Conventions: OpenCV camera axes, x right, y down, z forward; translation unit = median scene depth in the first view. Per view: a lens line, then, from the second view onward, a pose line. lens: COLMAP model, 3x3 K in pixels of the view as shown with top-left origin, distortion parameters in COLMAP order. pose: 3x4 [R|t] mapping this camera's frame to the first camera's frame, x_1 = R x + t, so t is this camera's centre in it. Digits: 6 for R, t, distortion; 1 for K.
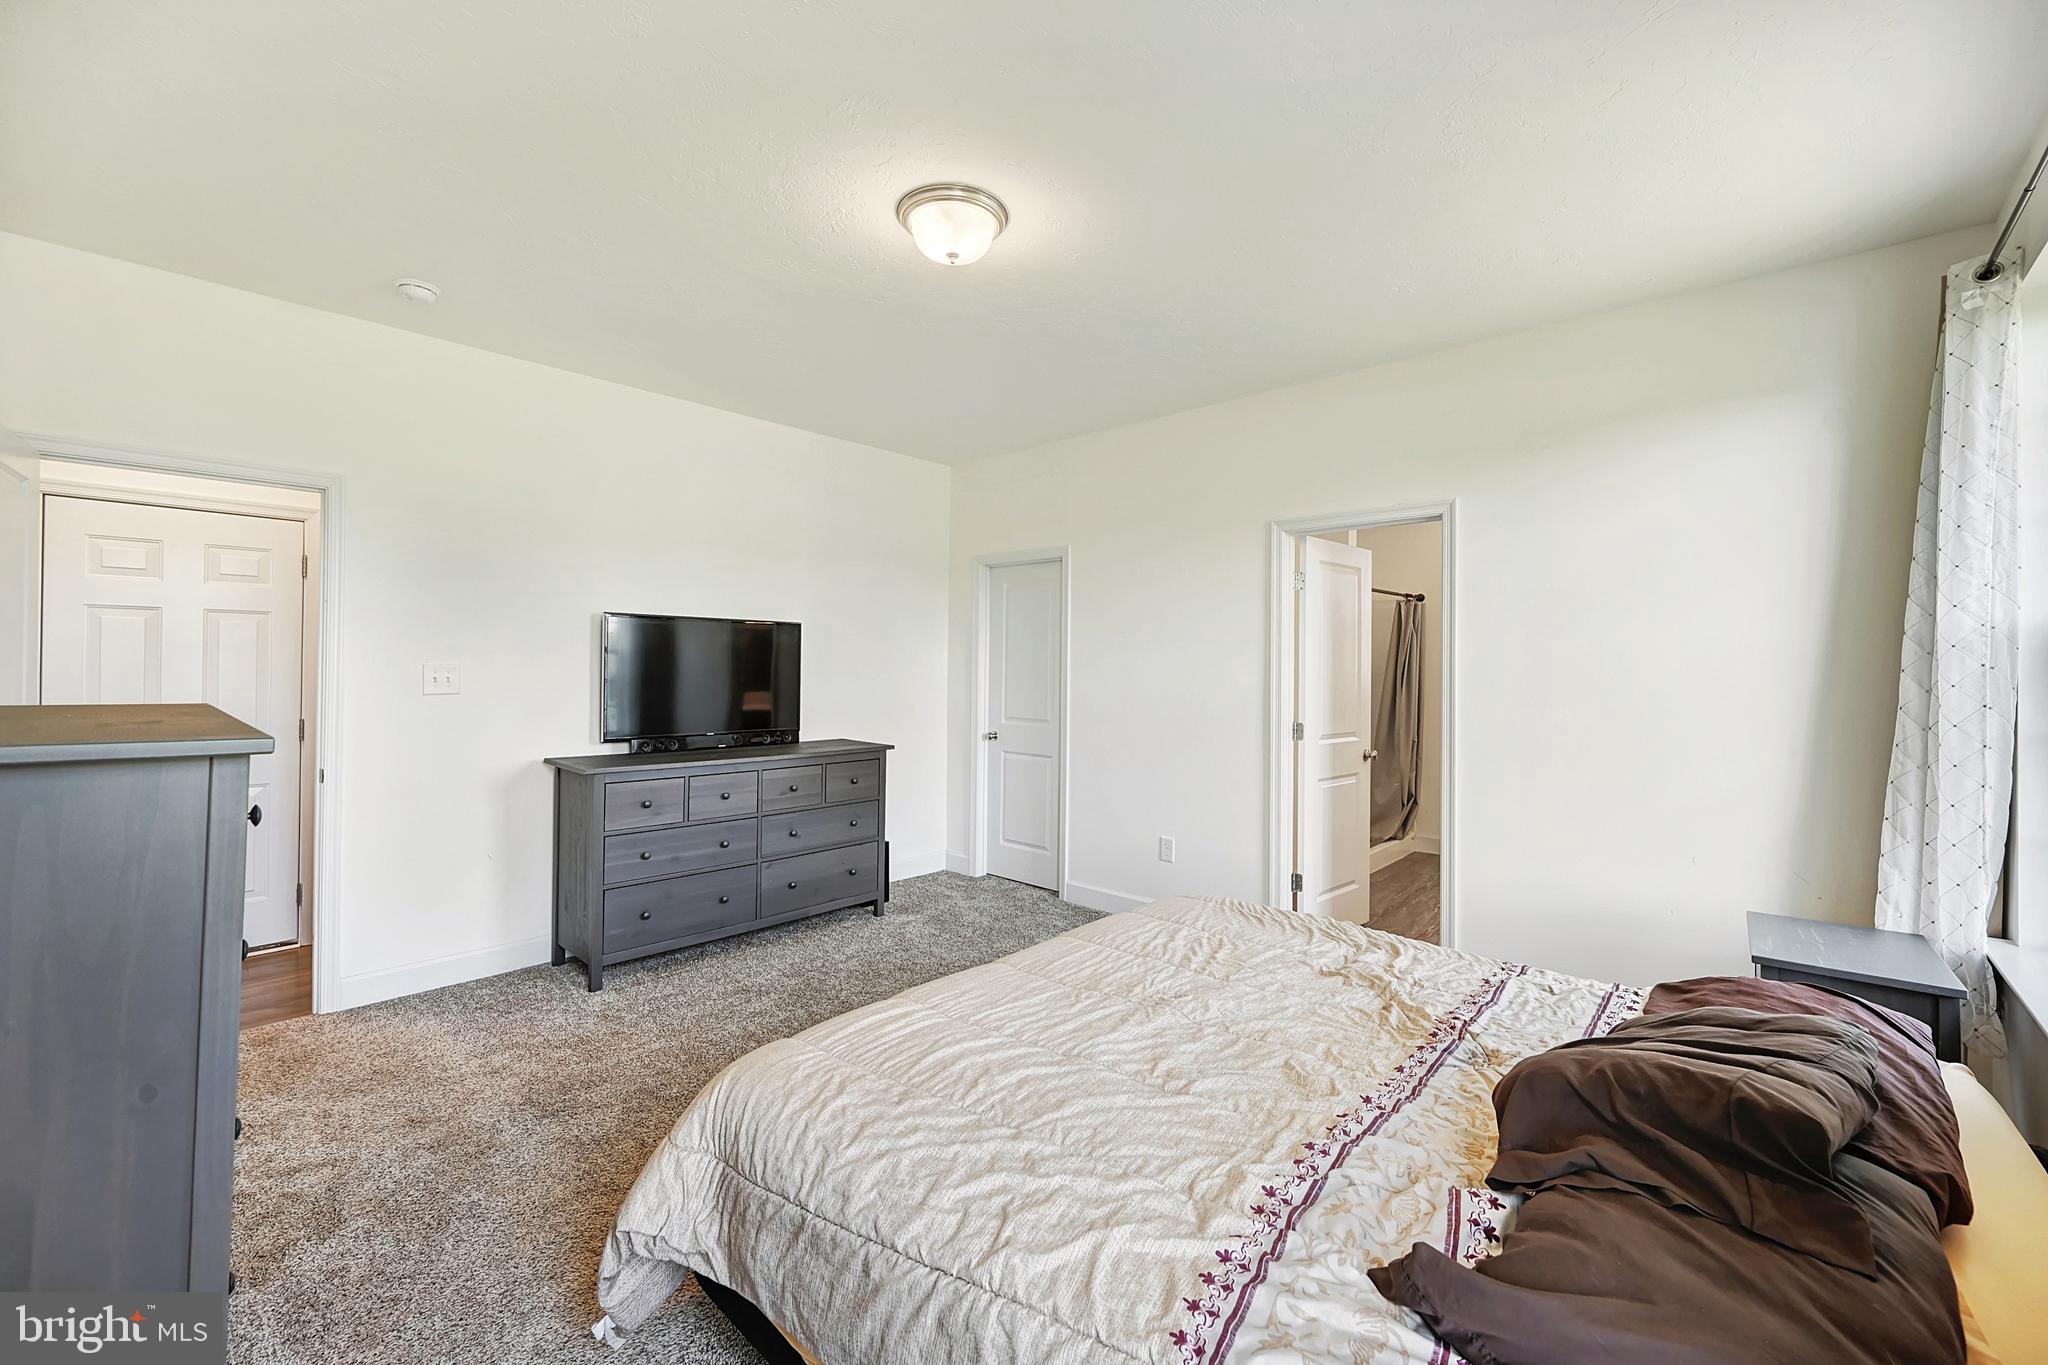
lens RADIAL K [[783.8, 0, 1020.1], [0, 783.8, 656.2], [0, 0, 1]] dist [0.000393, 0.000017]
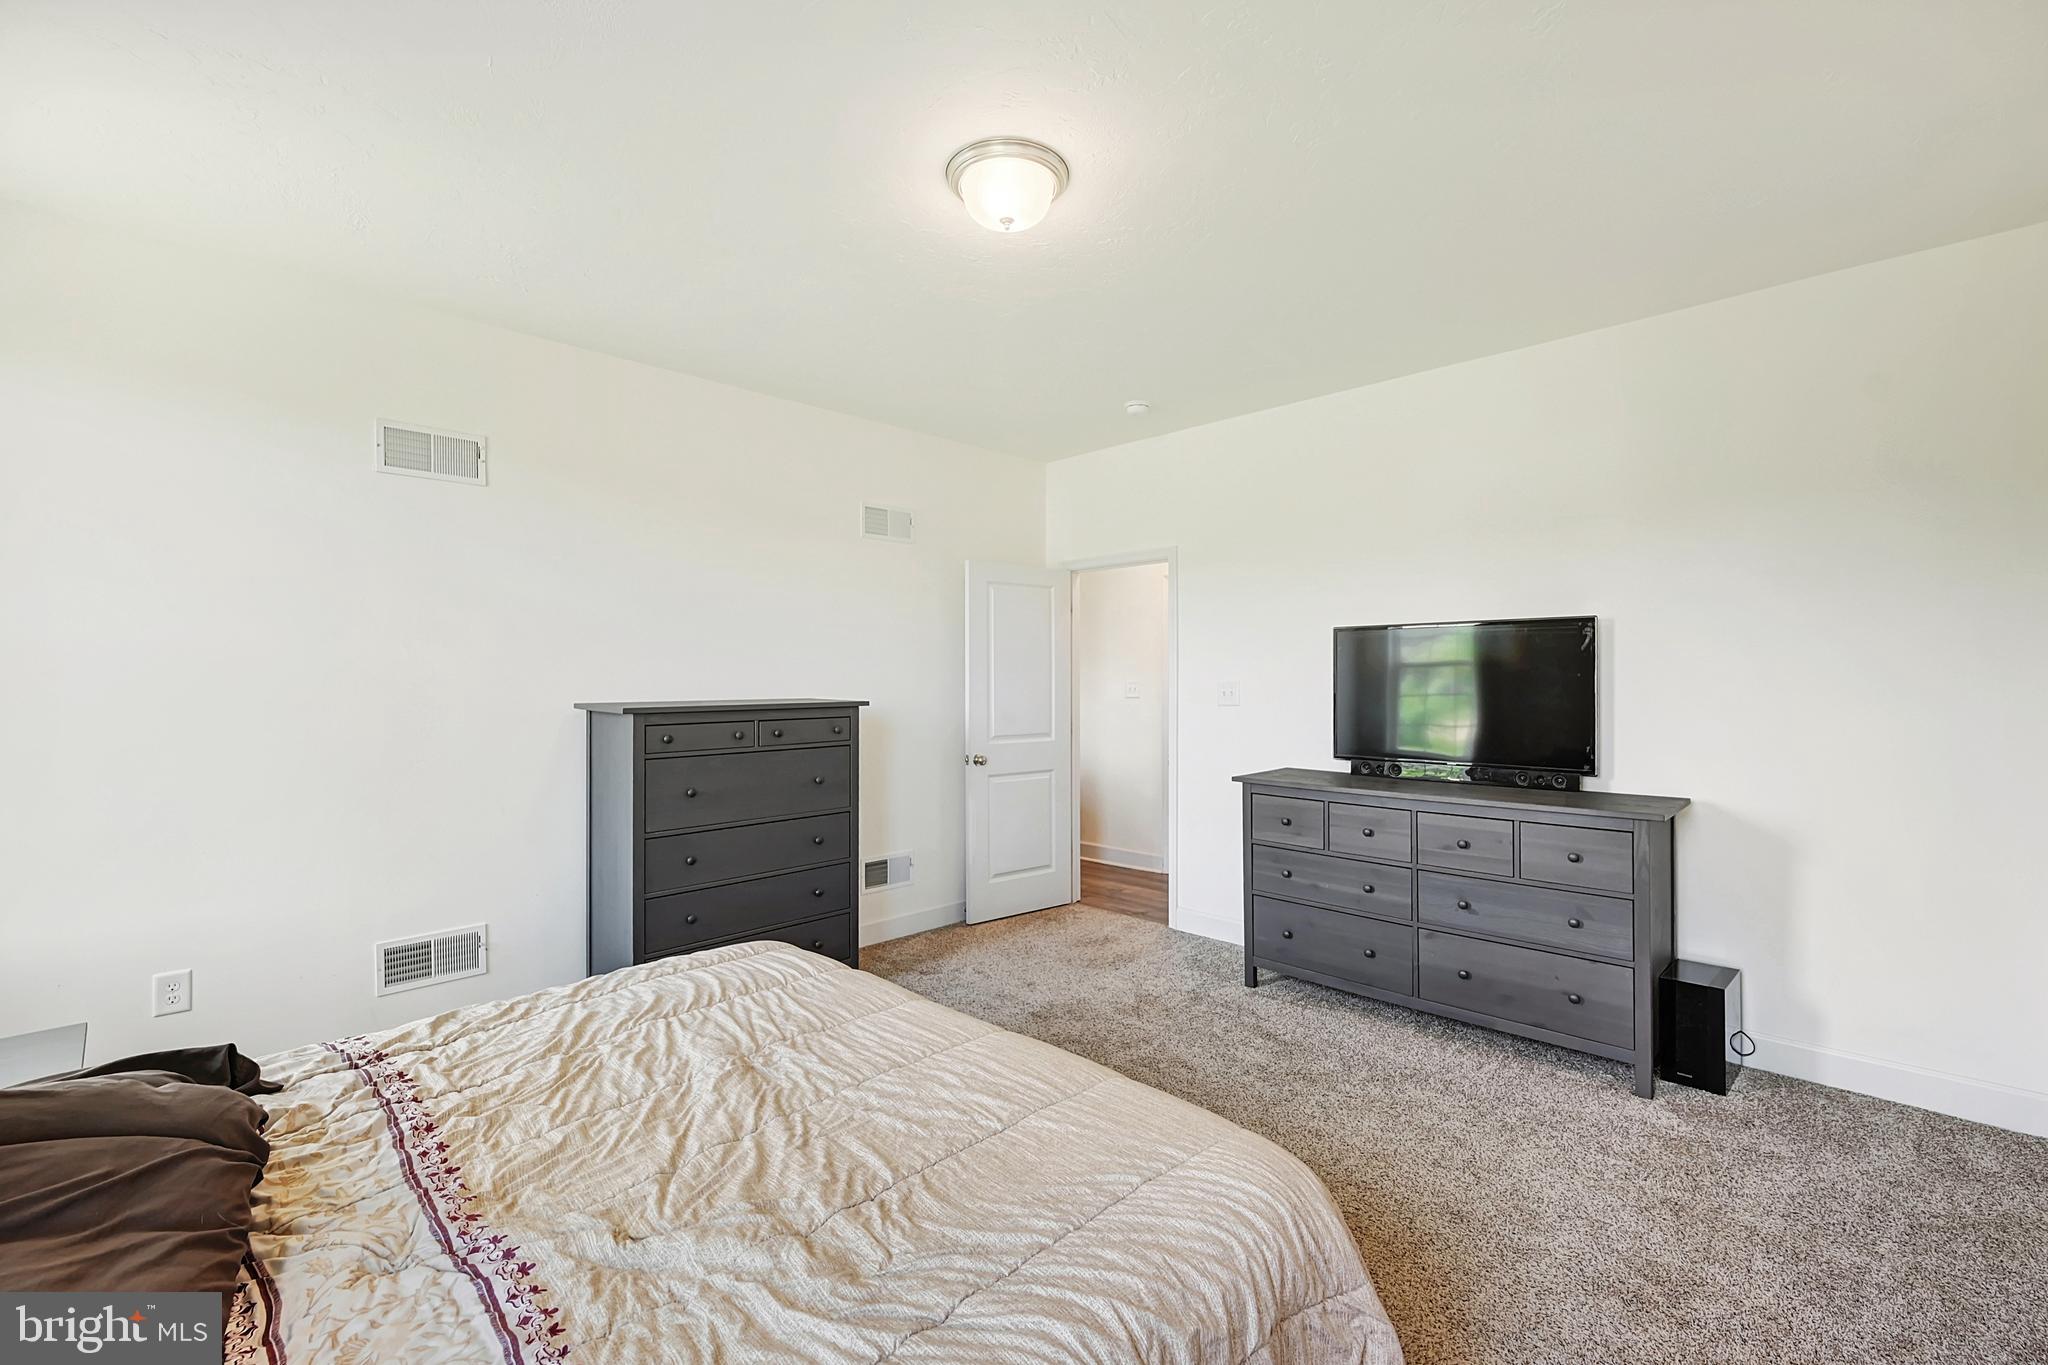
lens RADIAL K [[831.5, 0, 1025.0], [0, 831.5, 672.7], [0, 0, 1]] dist [-0.001431, -0.000269]
pose [[0.018548, -0.014090, -0.999729, 0.508852], [0.016419, 0.999770, -0.013786, 0.009499], [0.999693, -0.016159, 0.018775, 0.587308]]
